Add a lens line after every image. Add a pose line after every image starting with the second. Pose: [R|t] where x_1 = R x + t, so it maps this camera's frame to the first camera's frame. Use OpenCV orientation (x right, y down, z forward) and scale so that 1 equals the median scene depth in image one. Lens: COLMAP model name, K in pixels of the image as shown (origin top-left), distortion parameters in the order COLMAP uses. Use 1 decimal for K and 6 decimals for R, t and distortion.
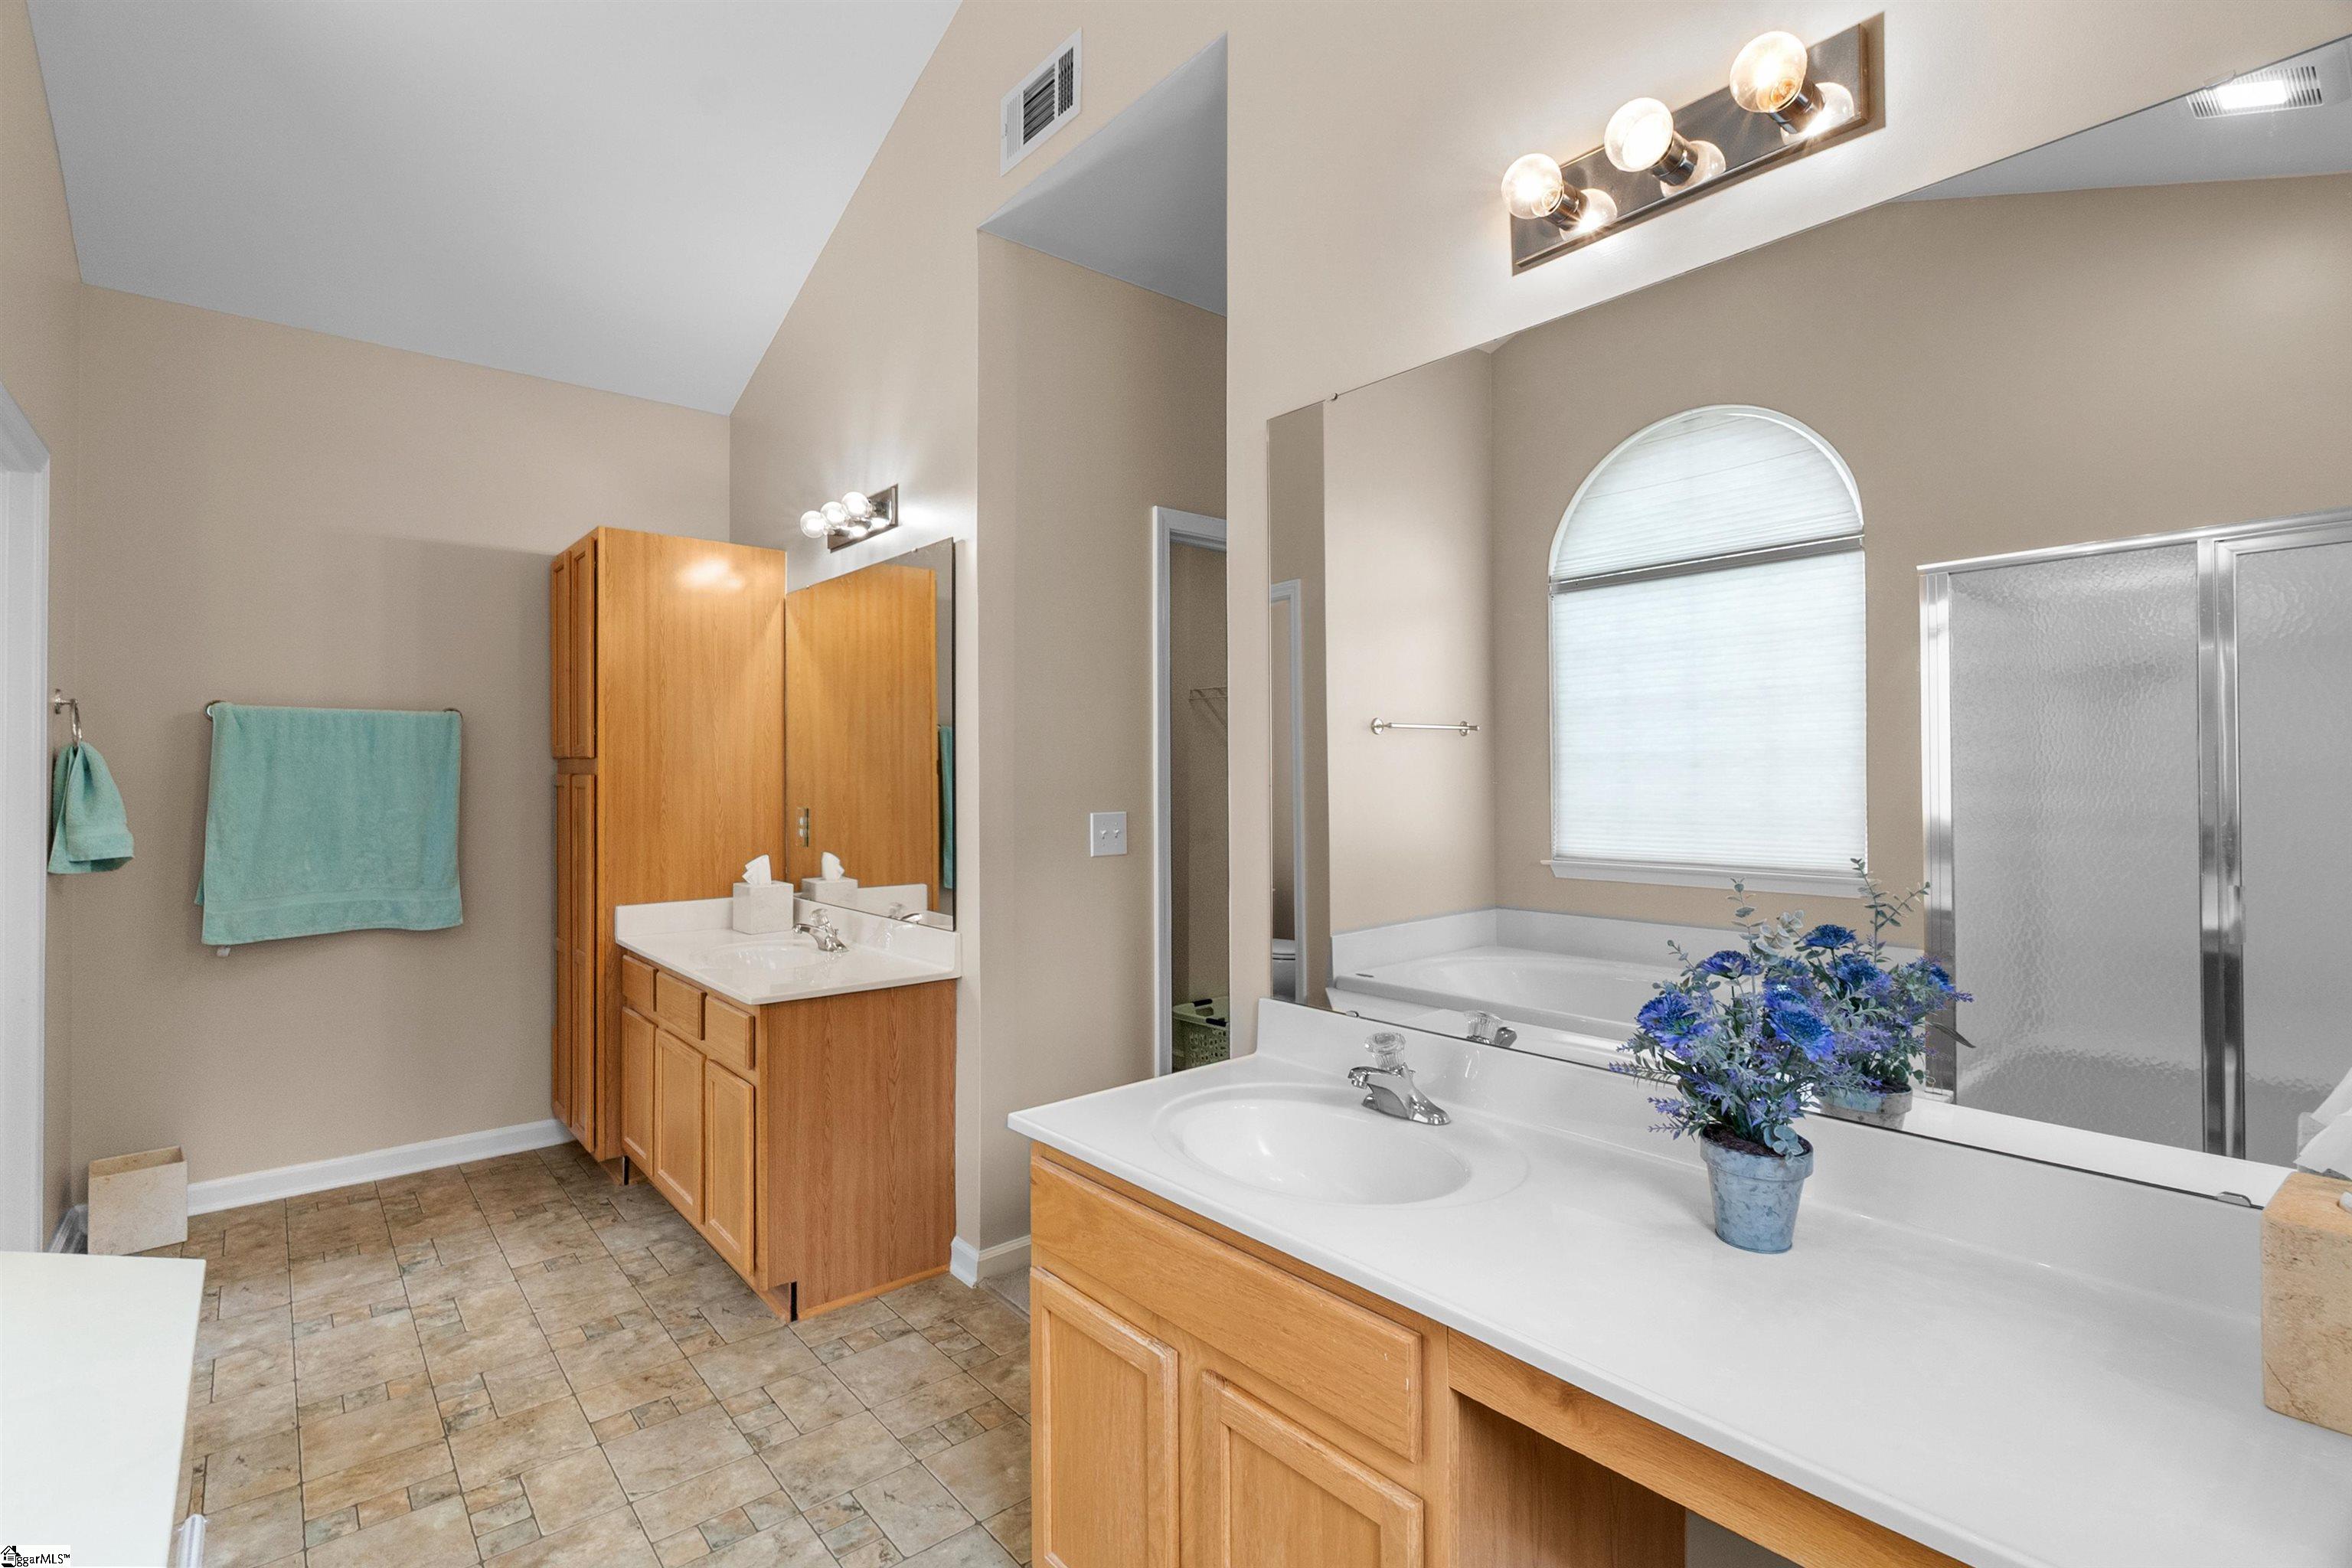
lens RADIAL K [[1045.2, 0, 1180.8], [0, 1045.2, 922.3], [0, 0, 1]] dist [-0.018910, 0.000304]
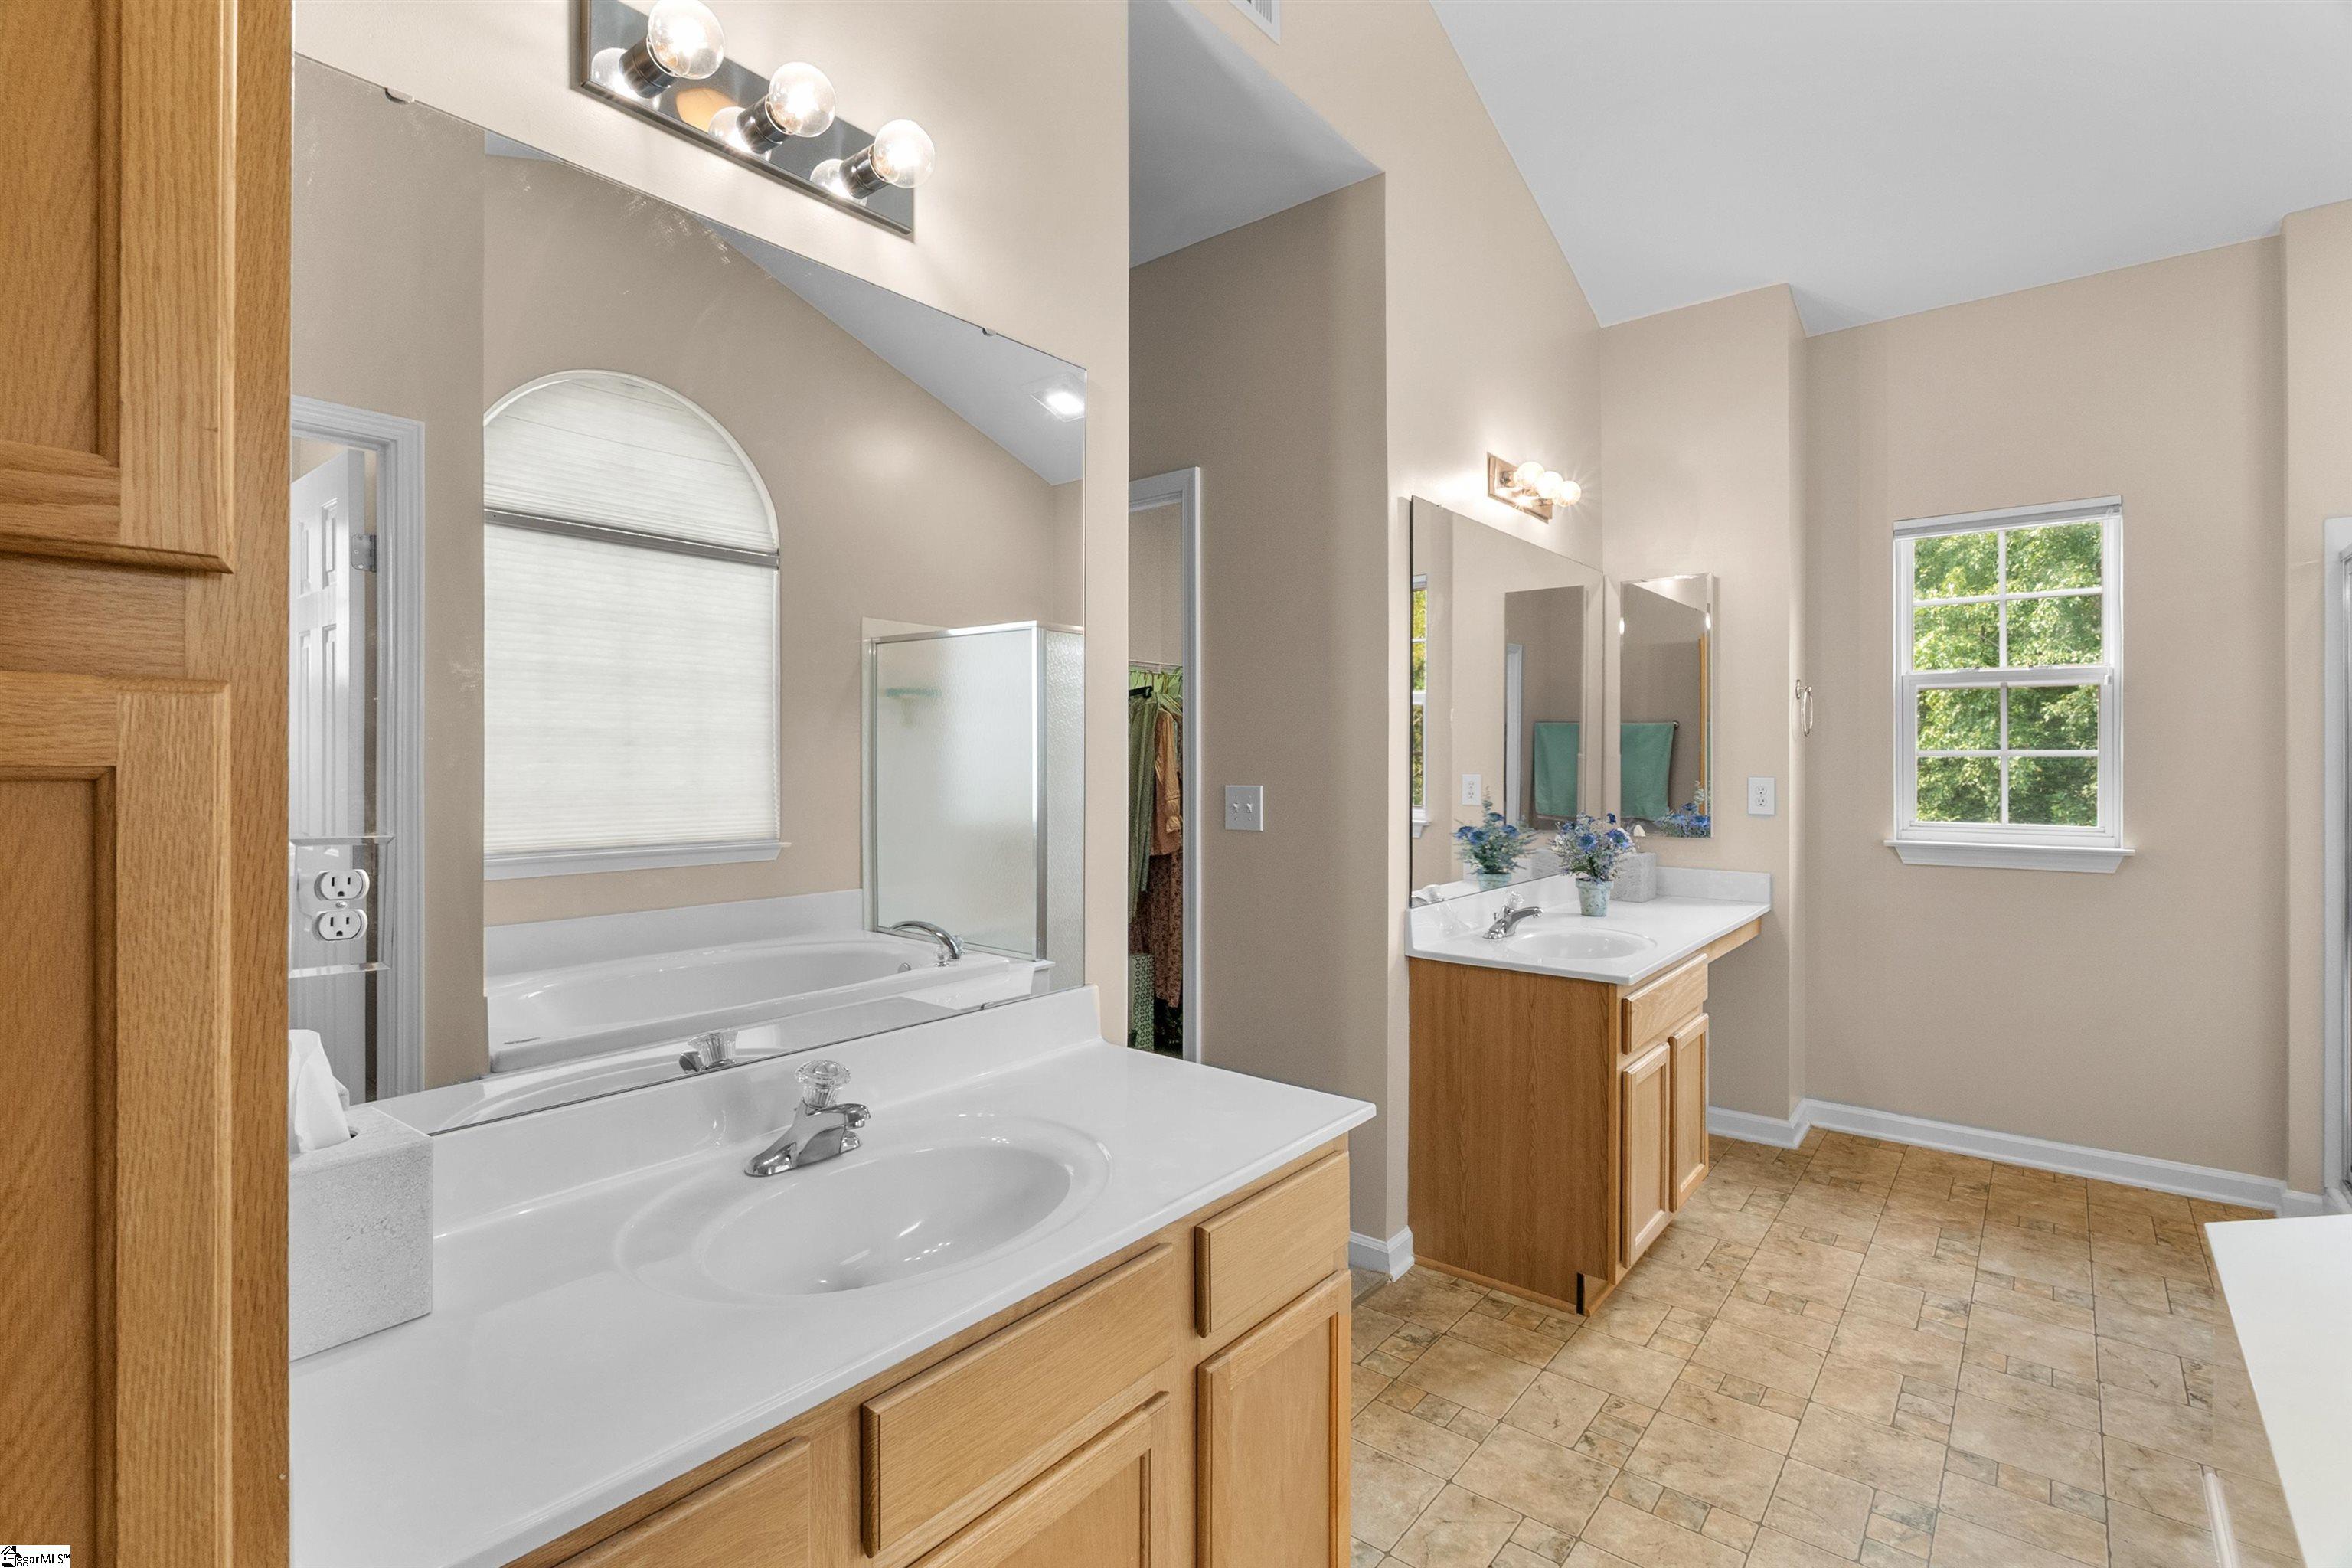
lens RADIAL K [[1091.1, 0, 1163.8], [0, 1091.1, 766.4], [0, 0, 1]] dist [-0.005786, -0.000633]
pose [[-0.160647, -0.009957, 0.986962, -1.422746], [0.134057, 0.990463, 0.031813, -0.219731], [-0.977866, 0.137420, -0.157780, 1.606012]]
